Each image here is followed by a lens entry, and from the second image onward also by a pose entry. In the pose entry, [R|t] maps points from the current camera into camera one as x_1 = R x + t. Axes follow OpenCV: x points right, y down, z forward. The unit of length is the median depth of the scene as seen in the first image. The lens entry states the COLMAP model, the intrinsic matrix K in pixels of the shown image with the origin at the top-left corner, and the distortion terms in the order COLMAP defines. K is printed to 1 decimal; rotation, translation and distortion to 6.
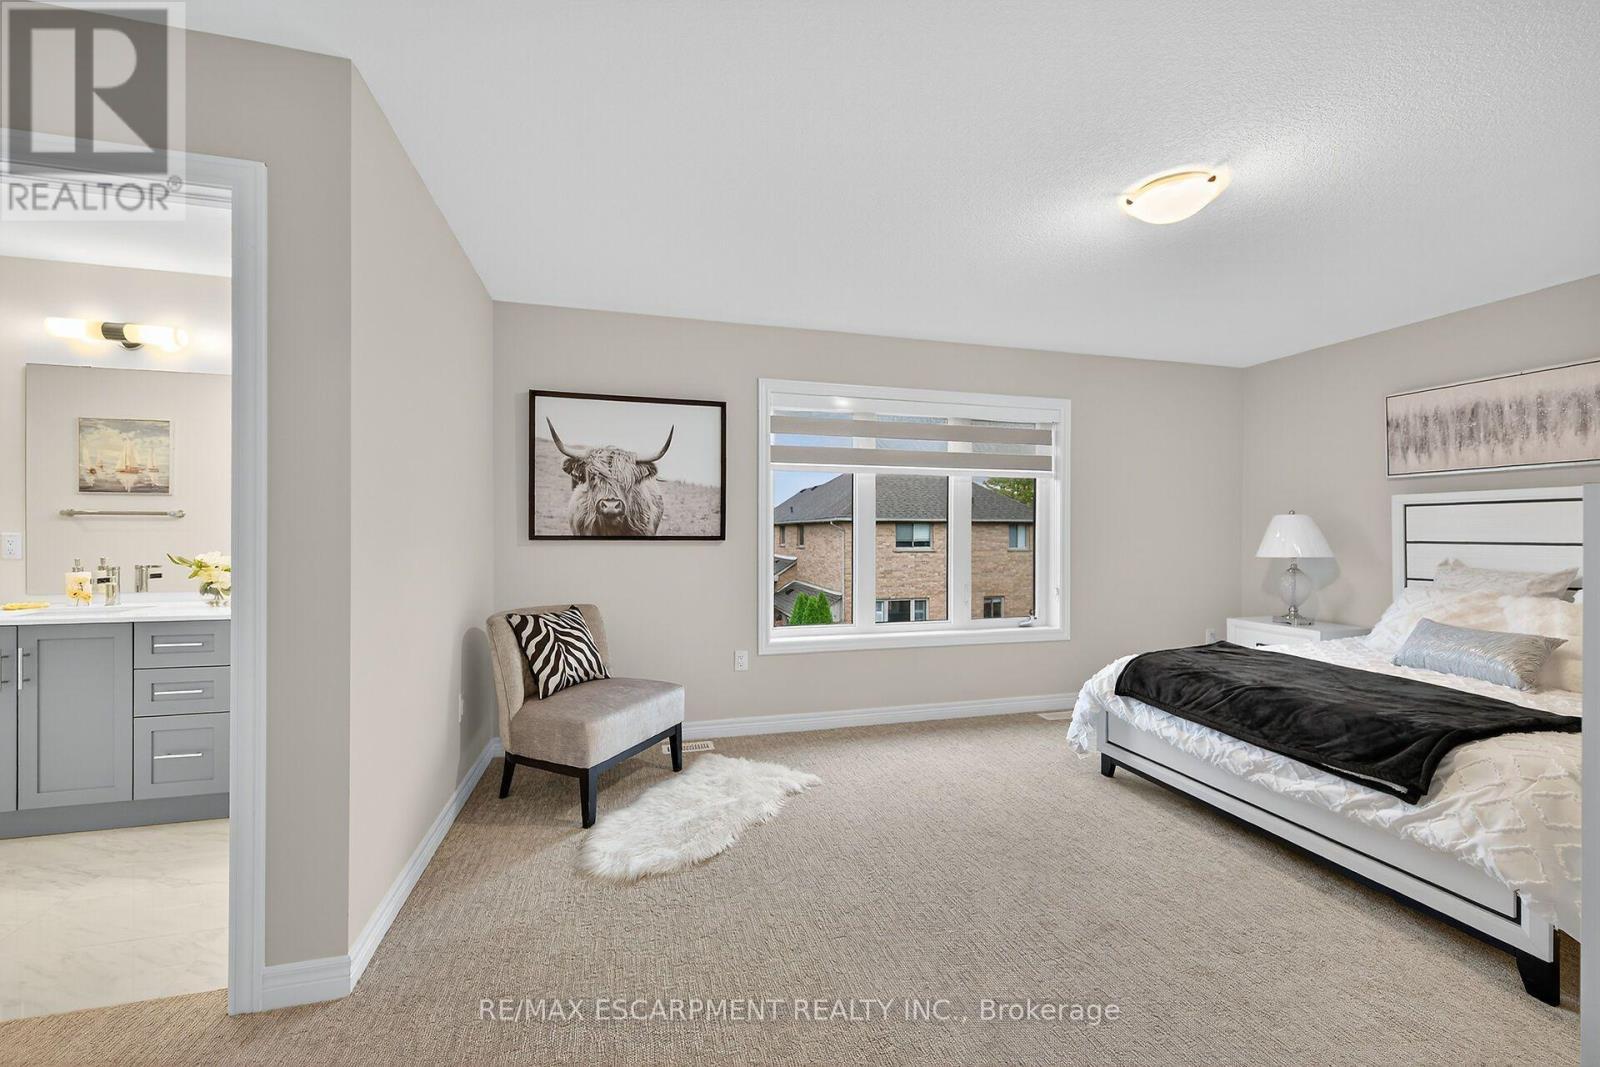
lens RADIAL K [[634.8, 0, 791.2], [0, 634.8, 528.2], [0, 0, 1]] dist [0.002645, -0.000850]
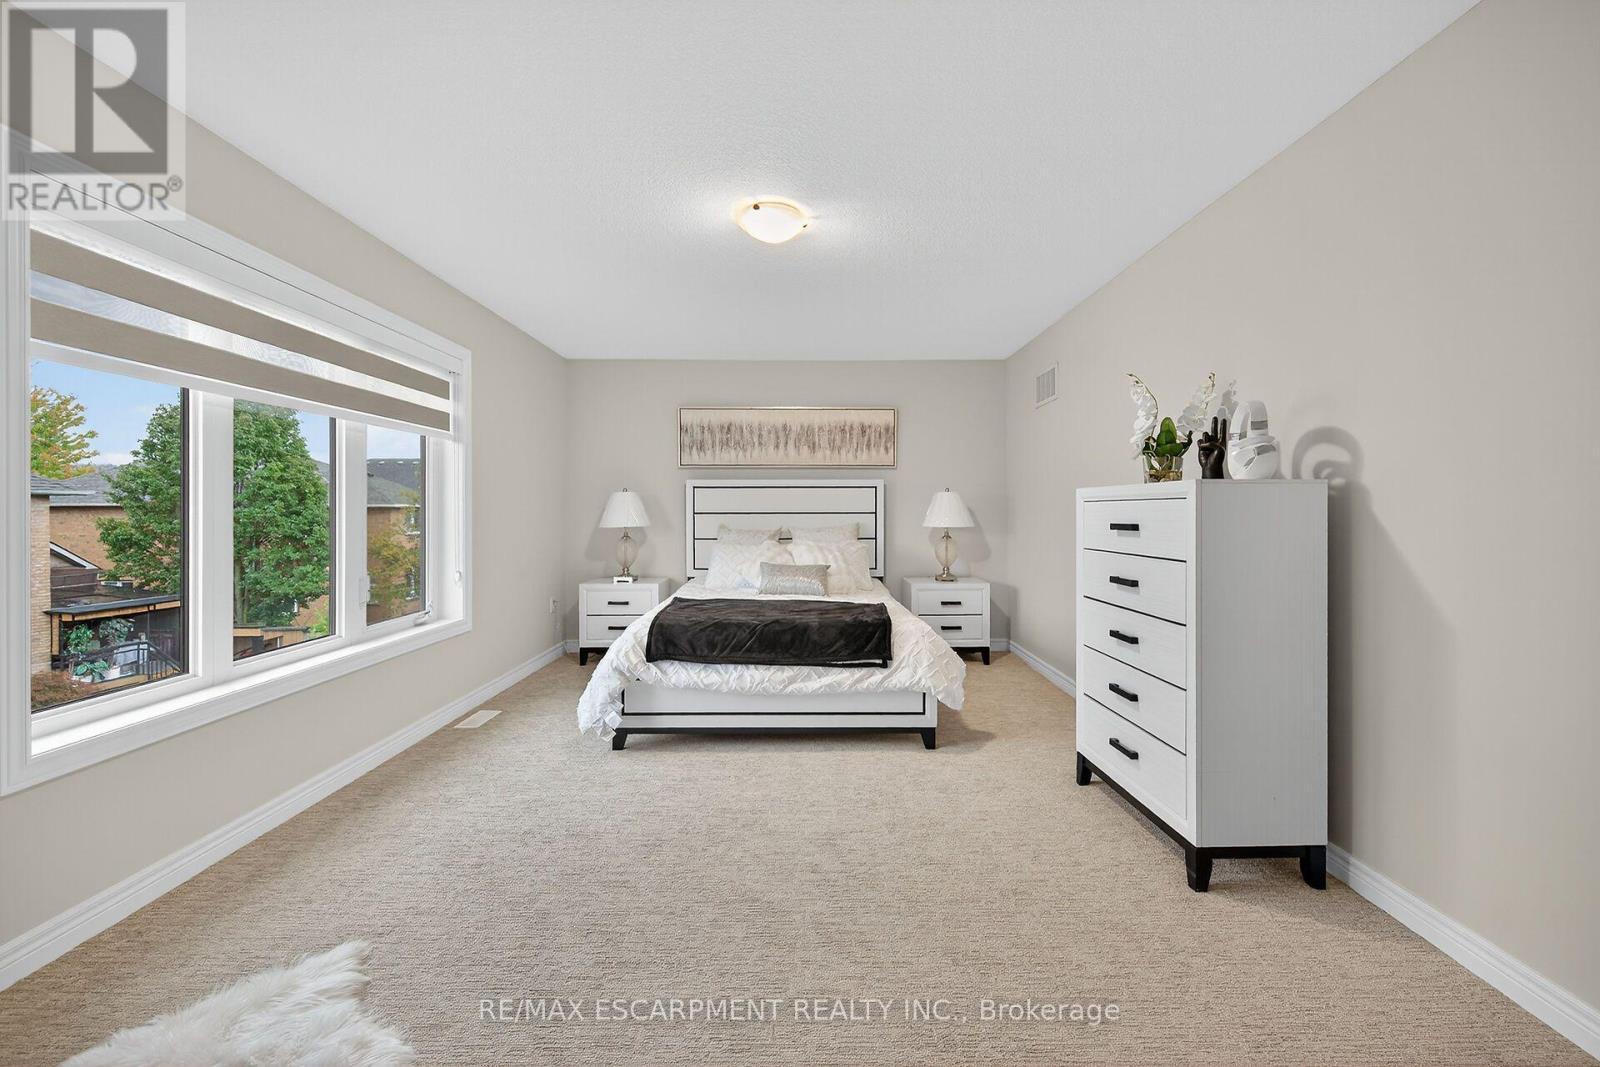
lens RADIAL K [[634.8, 0, 807.2], [0, 634.8, 509.9], [0, 0, 1]] dist [0.002645, -0.000850]
pose [[0.230146, 0.000445, 0.973156, -0.411281], [-0.006427, 0.999979, 0.001062, 0.013202], [-0.973135, -0.006499, 0.230144, 0.499638]]
